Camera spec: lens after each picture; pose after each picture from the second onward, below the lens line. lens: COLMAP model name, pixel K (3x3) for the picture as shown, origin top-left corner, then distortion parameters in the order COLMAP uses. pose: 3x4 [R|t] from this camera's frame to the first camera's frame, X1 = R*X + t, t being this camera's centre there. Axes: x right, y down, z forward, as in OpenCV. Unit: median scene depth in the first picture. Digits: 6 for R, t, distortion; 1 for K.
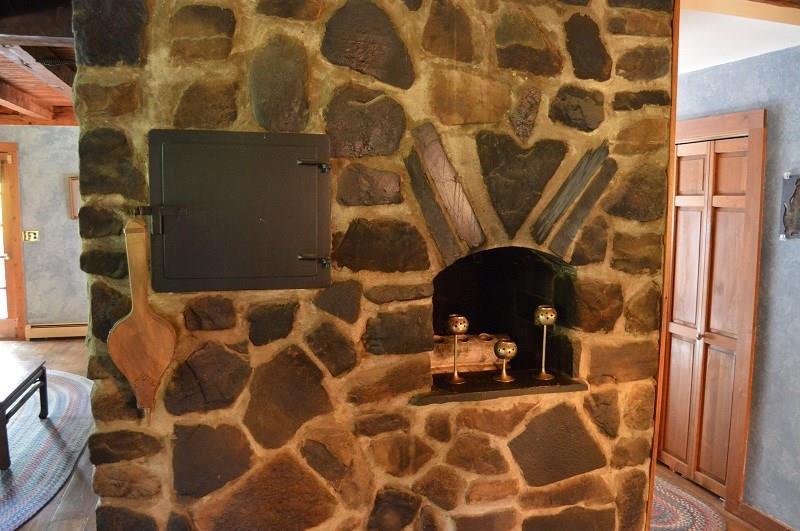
lens RADIAL K [[630.2, 0, 399.6], [0, 630.2, 266.1], [0, 0, 1]] dist [-0.076094, 0.007531]
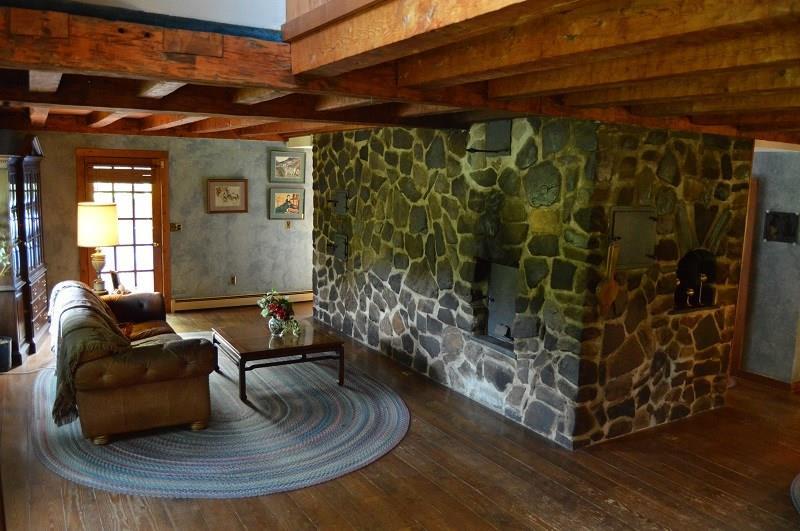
lens RADIAL K [[630.2, 0, 400.8], [0, 630.2, 264.7], [0, 0, 1]] dist [-0.076094, 0.007531]
pose [[0.969656, -0.013293, 0.244113, -1.500724], [0.003862, 0.999229, 0.039072, -0.067874], [-0.244444, -0.036943, 0.968959, -1.018745]]
